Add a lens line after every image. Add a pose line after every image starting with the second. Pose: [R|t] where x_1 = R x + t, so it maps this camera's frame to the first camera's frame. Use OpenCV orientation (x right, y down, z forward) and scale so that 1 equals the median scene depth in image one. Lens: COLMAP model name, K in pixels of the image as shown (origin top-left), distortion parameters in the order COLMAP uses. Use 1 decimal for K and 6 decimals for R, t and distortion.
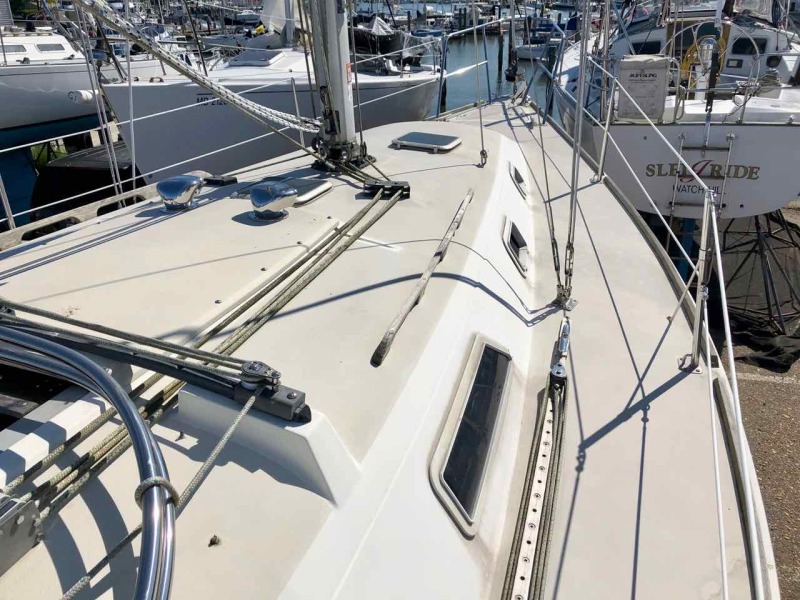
lens RADIAL K [[659.5, 0, 394.6], [0, 659.5, 298.8], [0, 0, 1]] dist [0.009000, 0.002265]
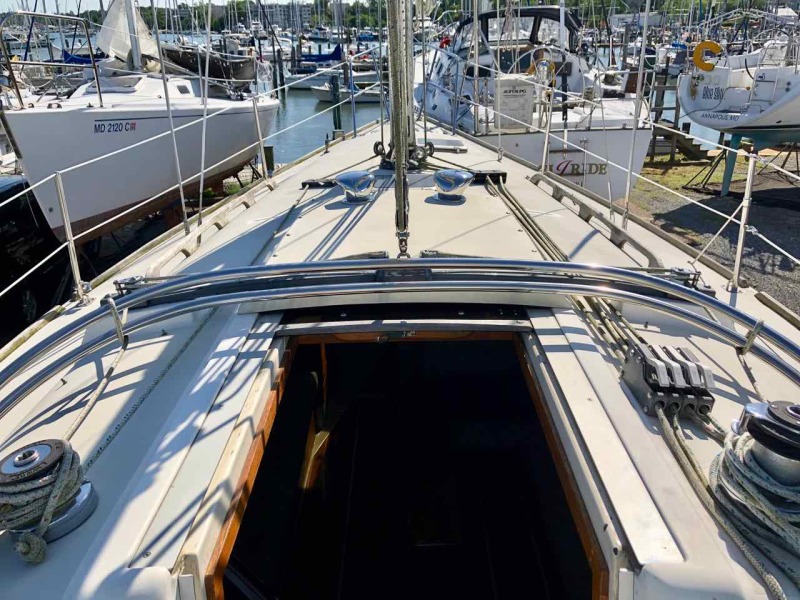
lens RADIAL K [[659.5, 0, 394.6], [0, 659.5, 298.8], [0, 0, 1]] dist [0.009000, 0.002265]
pose [[0.941831, -0.118035, 0.314678, -0.228599], [0.130817, 0.991210, -0.019733, 0.020571], [-0.309583, 0.059750, 0.948993, -0.021246]]
